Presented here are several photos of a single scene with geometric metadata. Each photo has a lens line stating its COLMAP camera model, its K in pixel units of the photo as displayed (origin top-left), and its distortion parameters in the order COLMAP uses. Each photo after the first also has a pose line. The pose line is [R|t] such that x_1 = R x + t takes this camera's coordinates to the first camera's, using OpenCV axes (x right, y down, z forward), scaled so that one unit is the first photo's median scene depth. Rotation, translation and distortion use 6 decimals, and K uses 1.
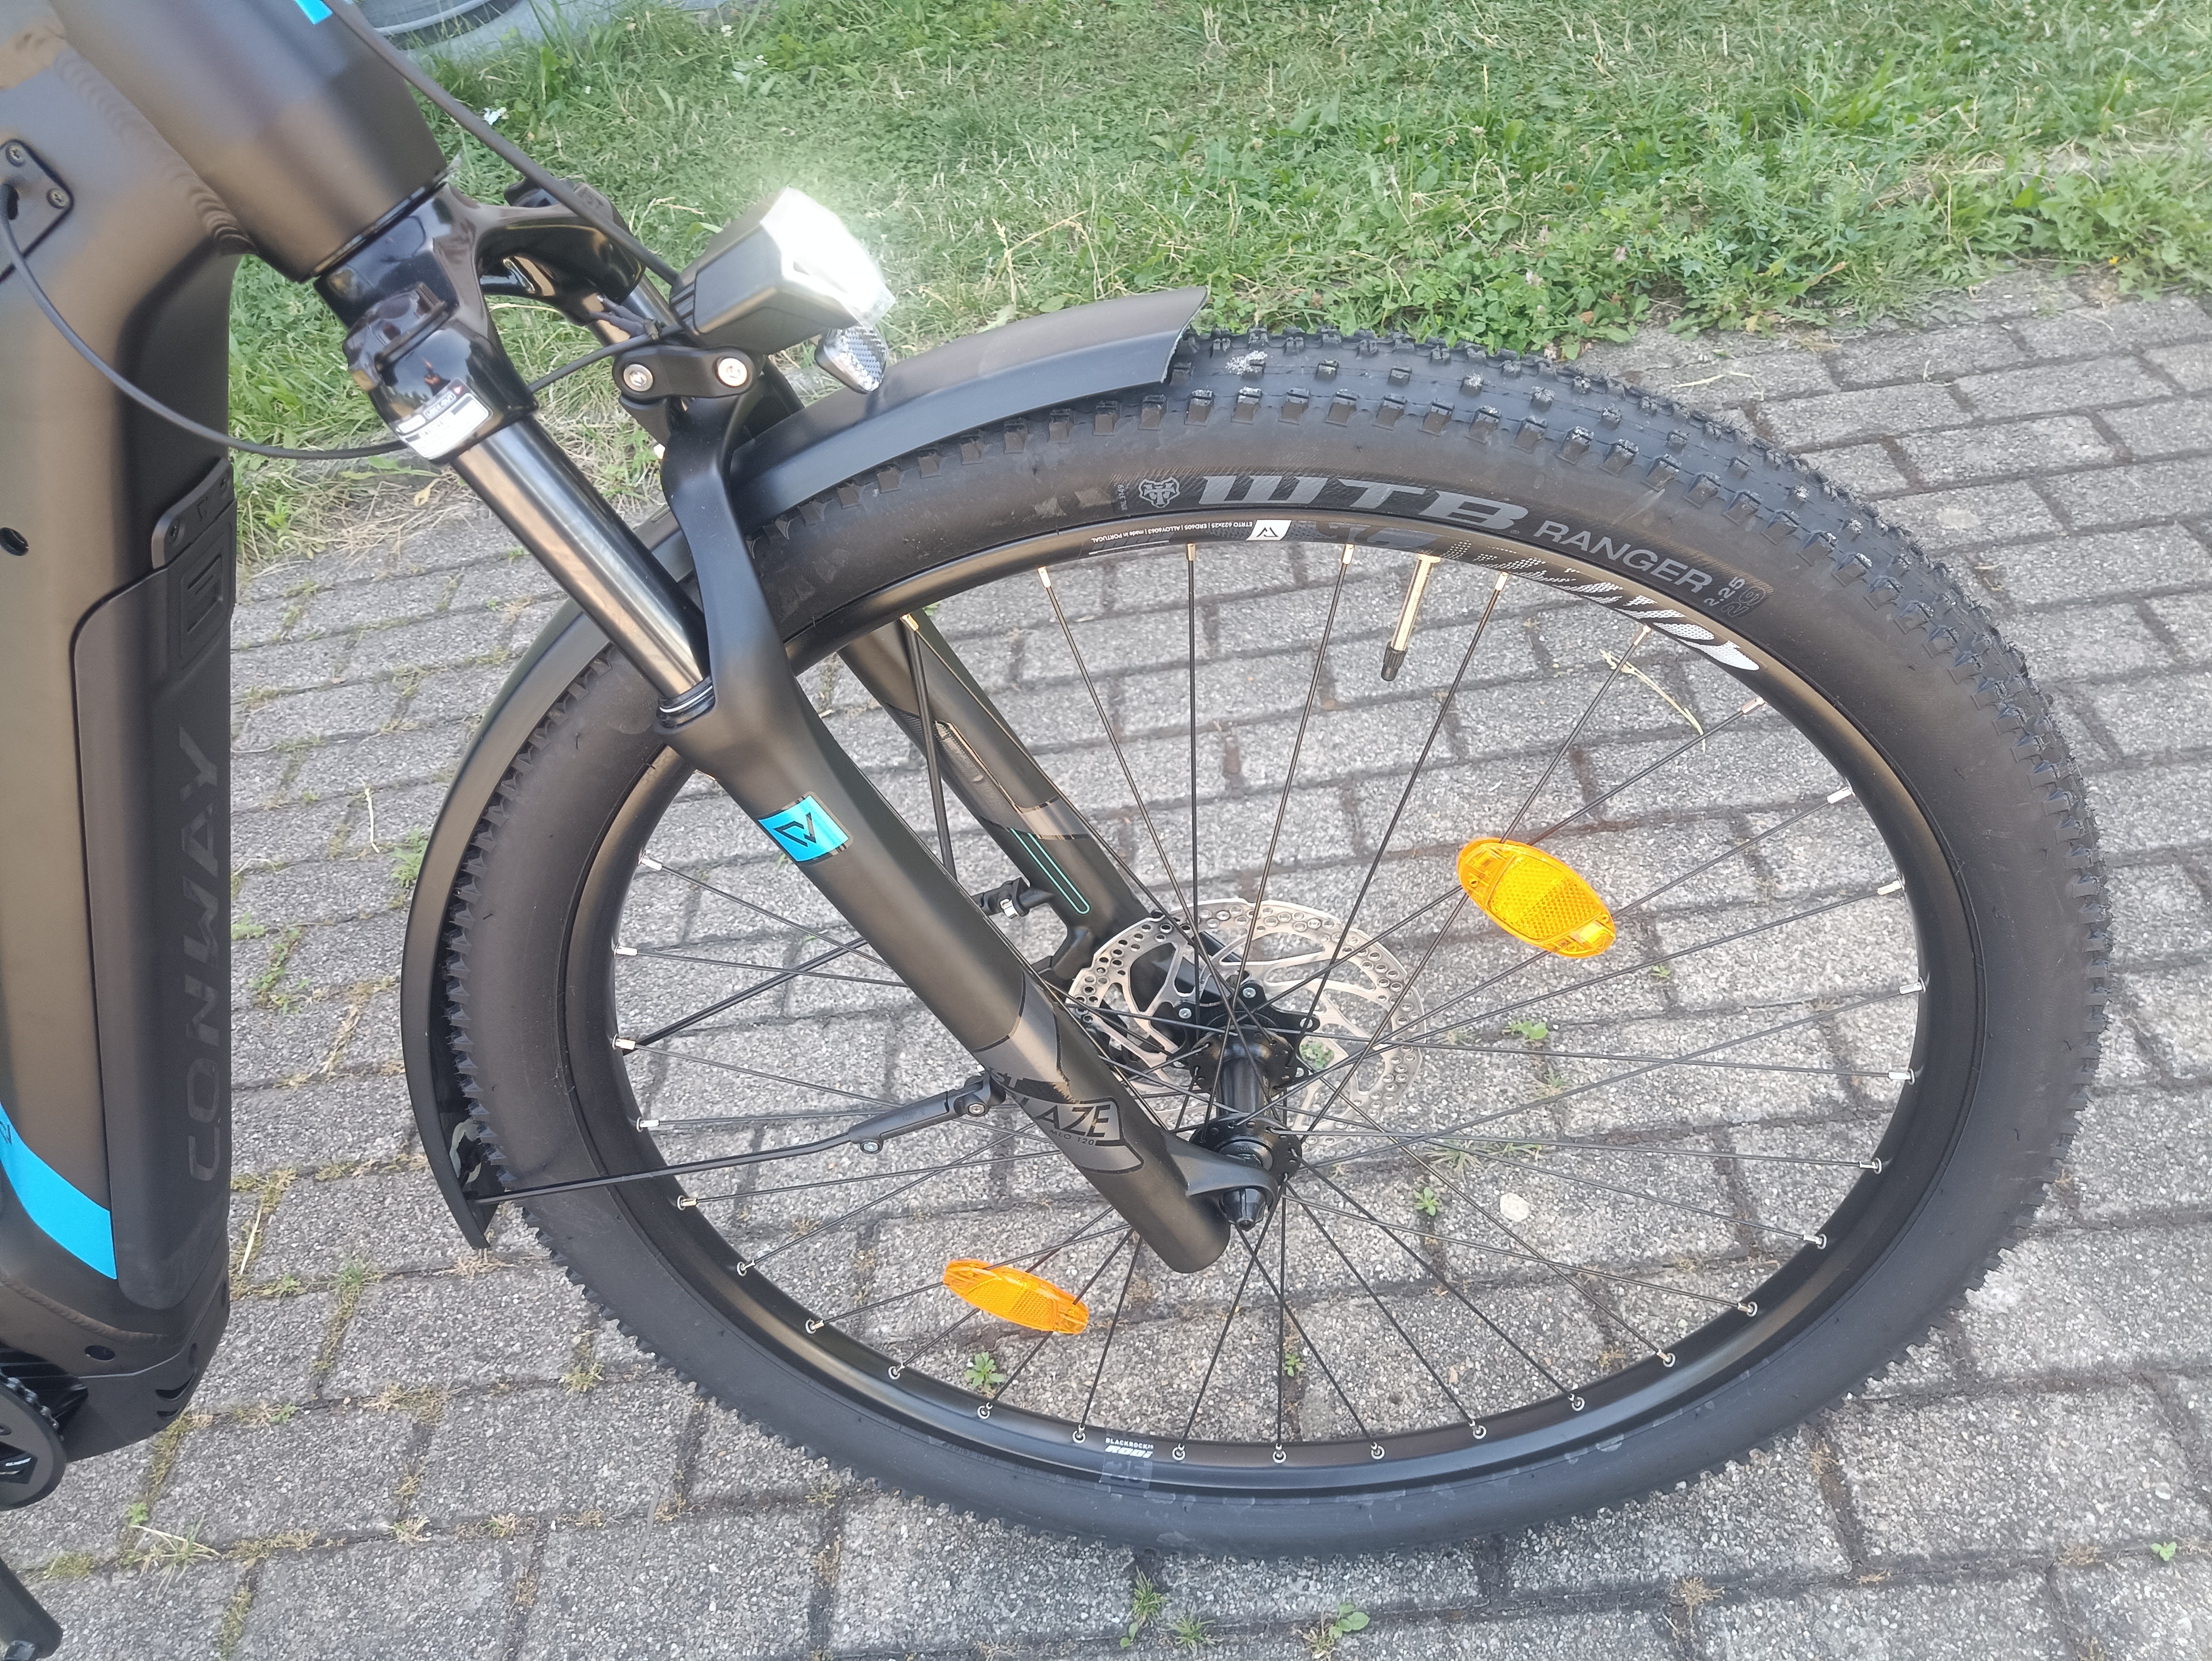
lens RADIAL K [[1615.5, 0, 1106.7], [0, 1615.5, 813.0], [0, 0, 1]] dist [0.109117, -0.194066]
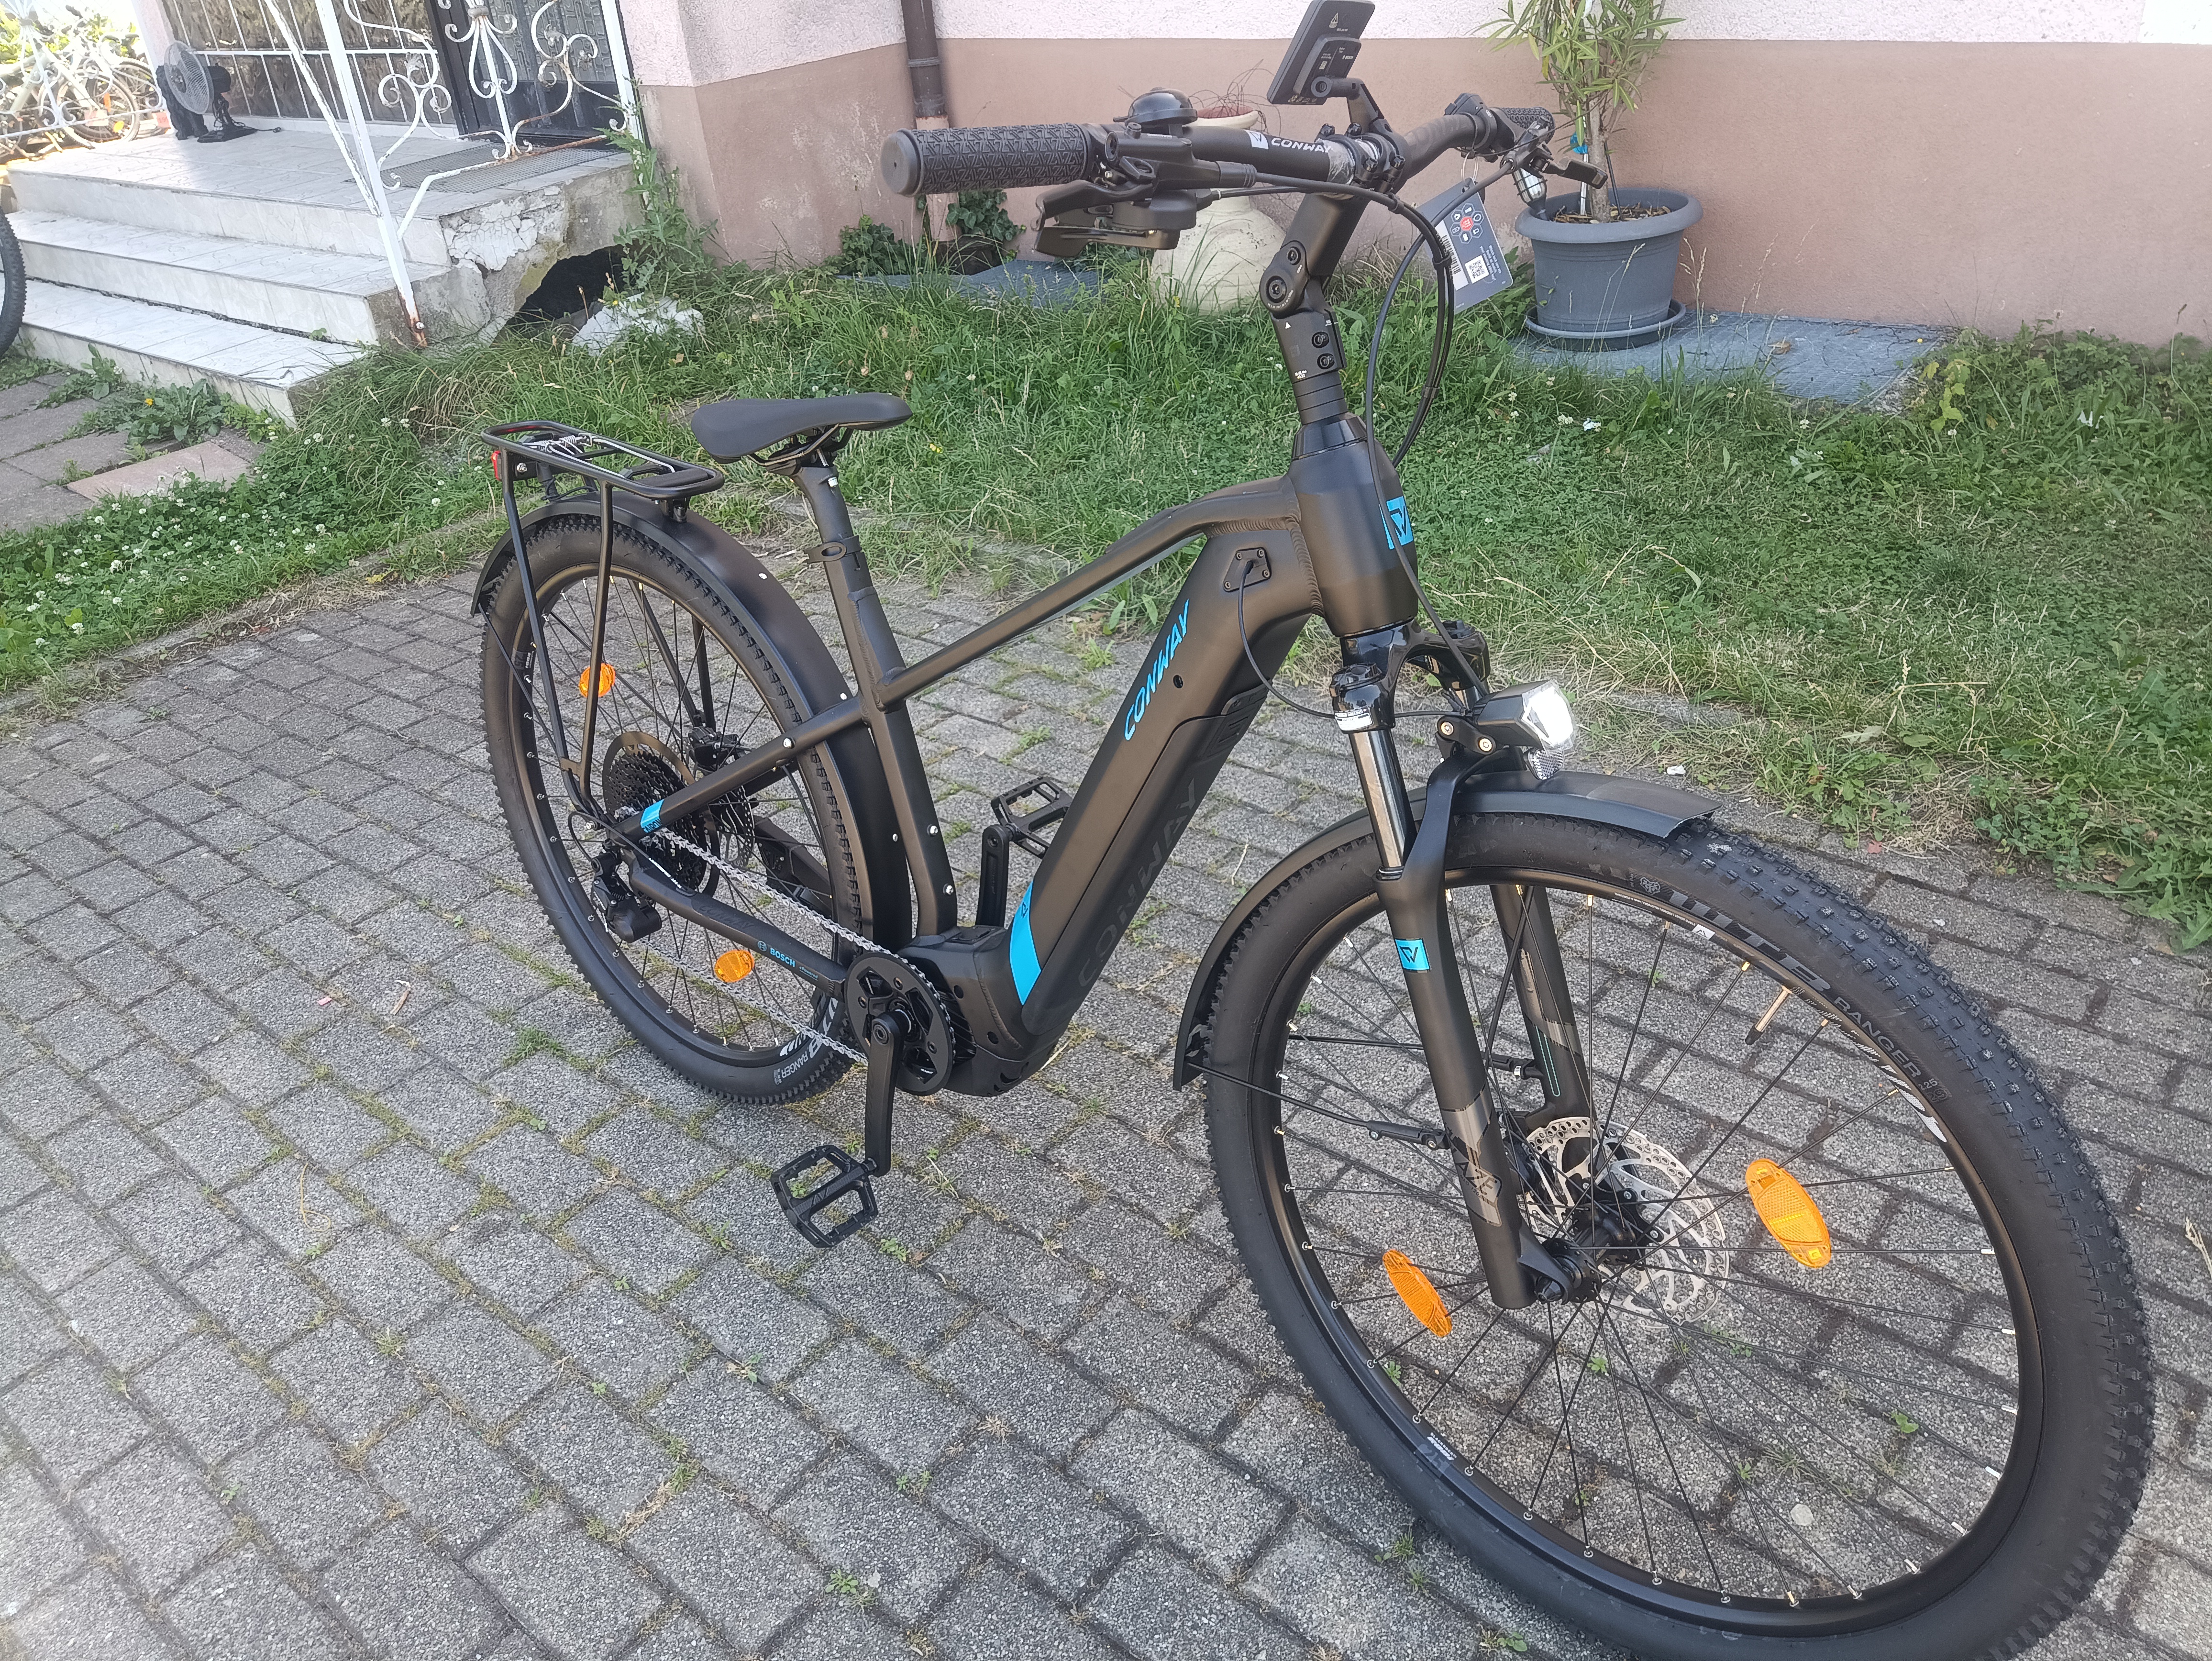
lens RADIAL K [[1613.1, 0, 1099.6], [0, 1613.1, 809.1], [0, 0, 1]] dist [0.114465, -0.191580]
pose [[0.757460, 0.428841, -0.492290, 0.238347], [-0.487690, 0.872959, 0.010065, 0.012096], [0.434065, 0.232461, 0.870373, -0.527718]]
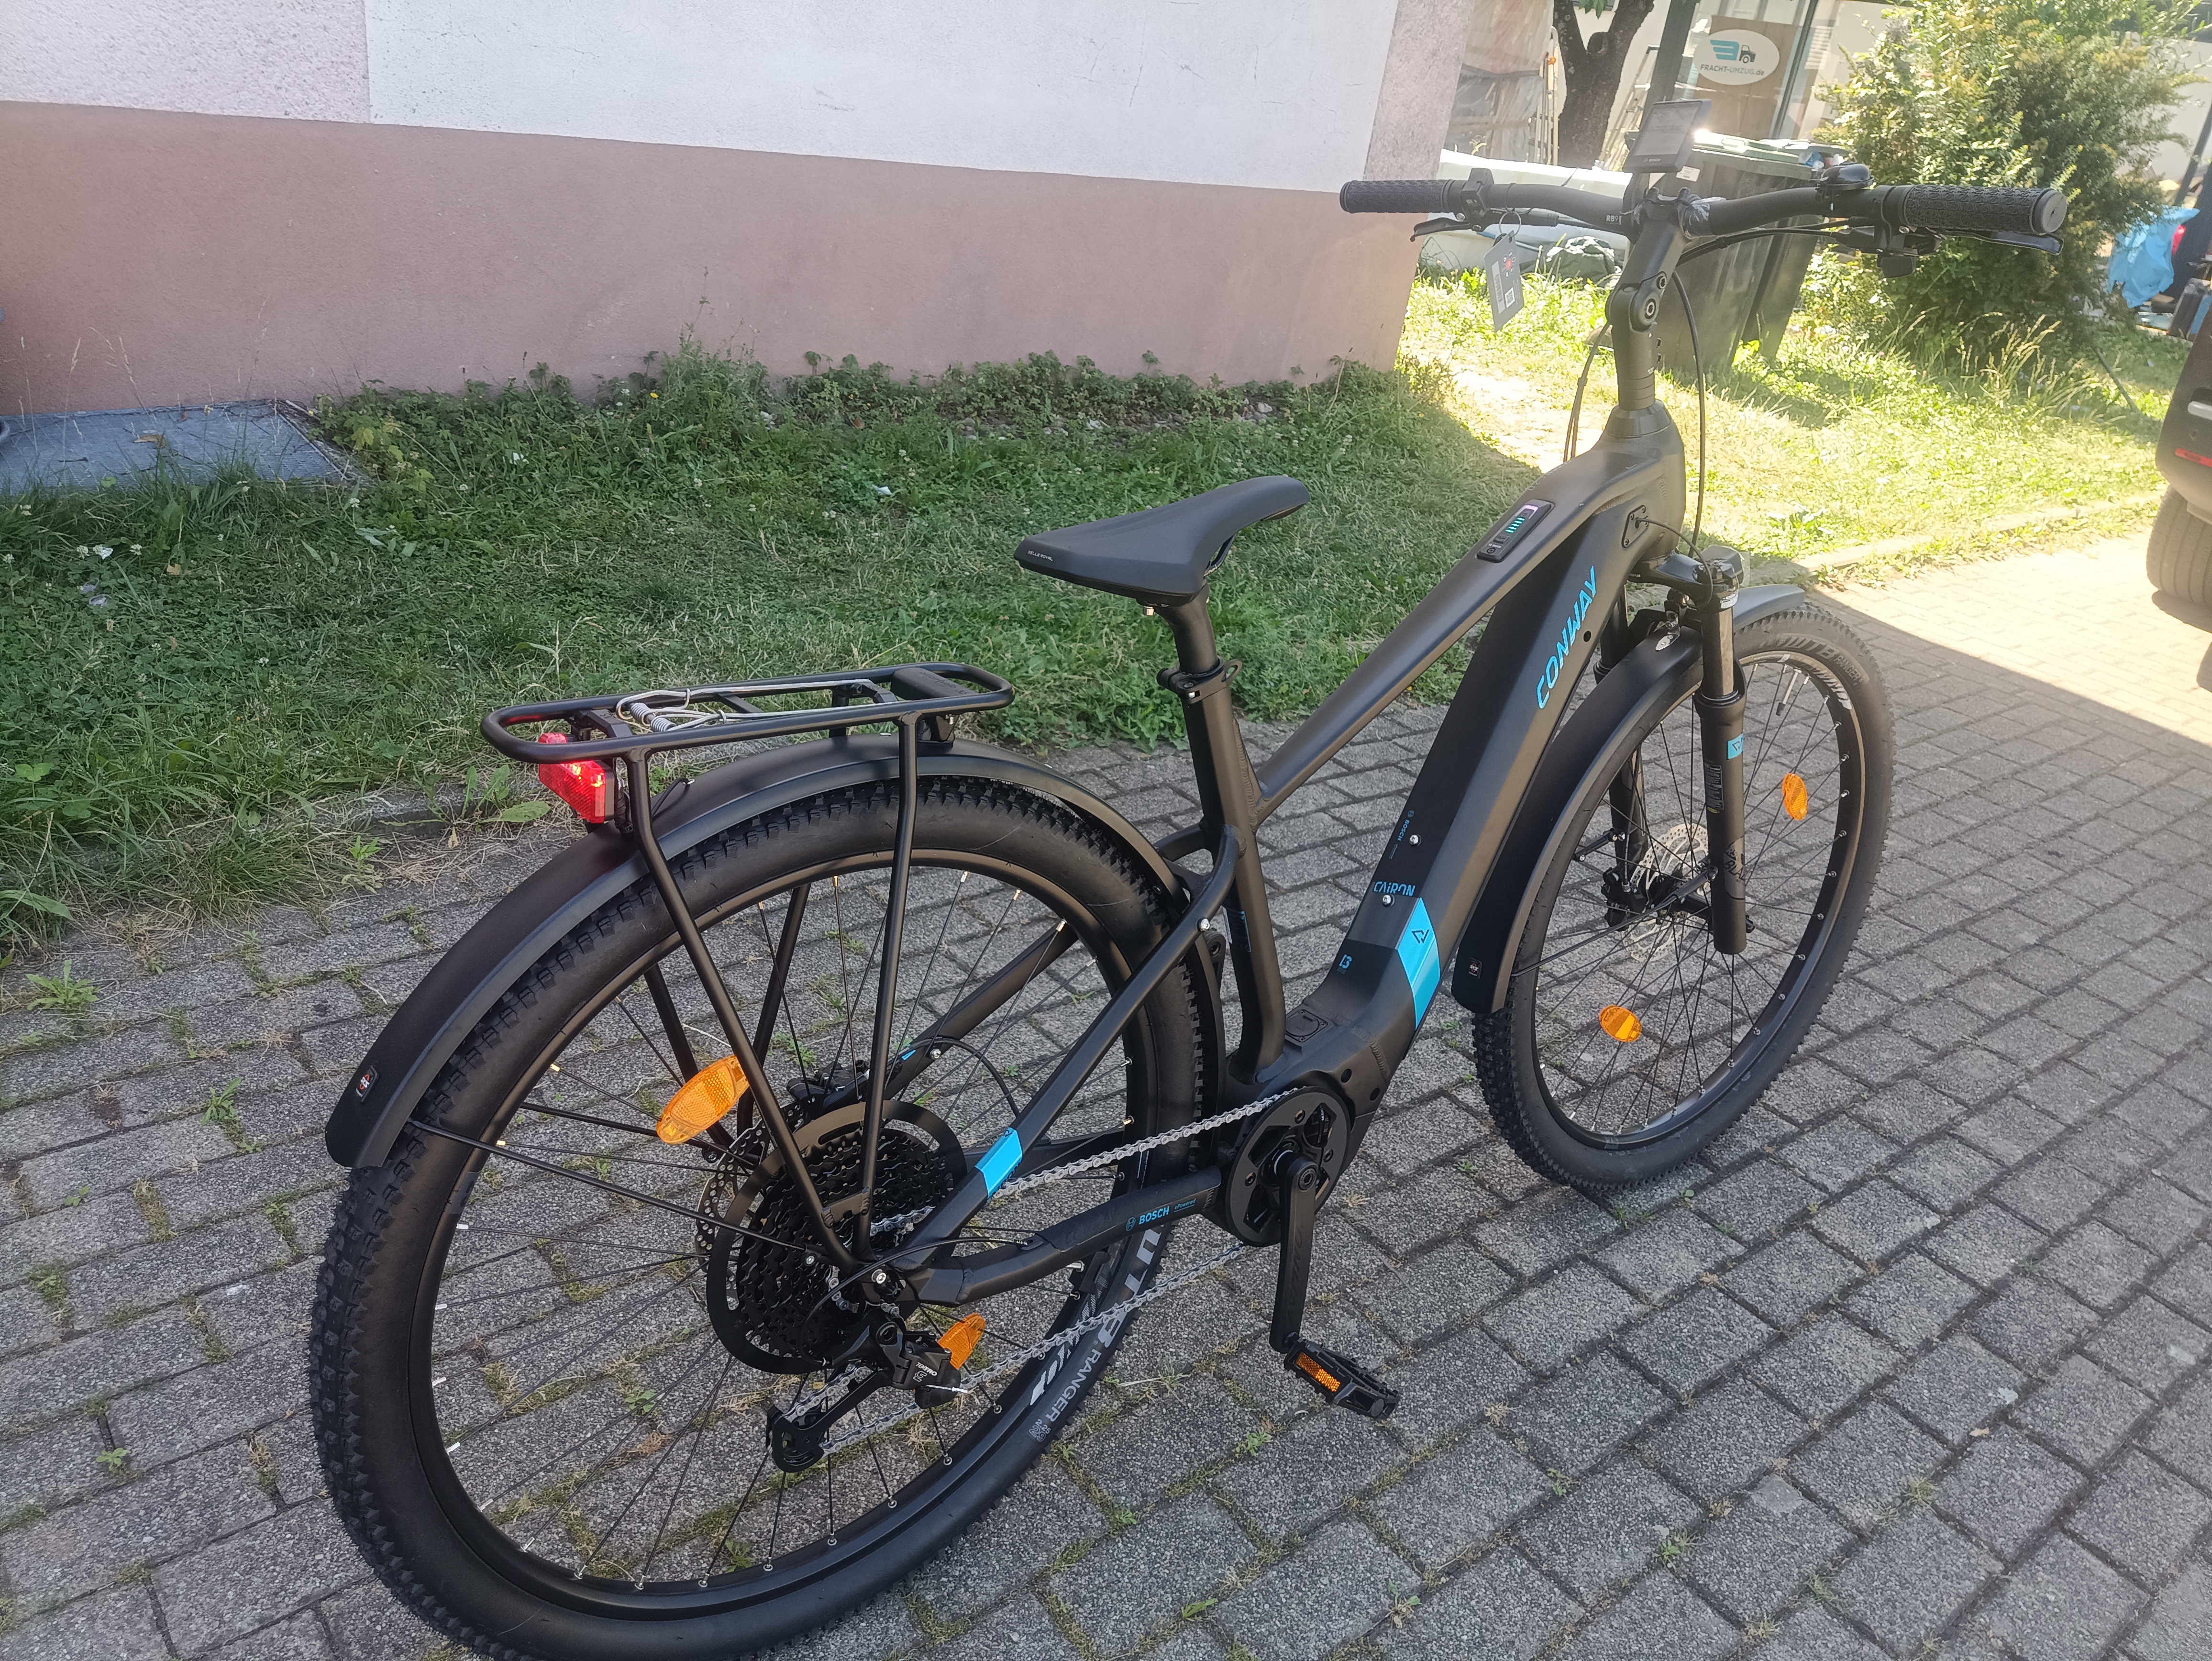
lens RADIAL K [[1613.1, 0, 1099.6], [0, 1613.1, 809.1], [0, 0, 1]] dist [0.114465, -0.191580]
pose [[0.747115, -0.009716, 0.664624, -1.664645], [0.222871, 0.945673, -0.236708, 0.311243], [-0.626218, 0.324974, 0.708692, -0.191695]]
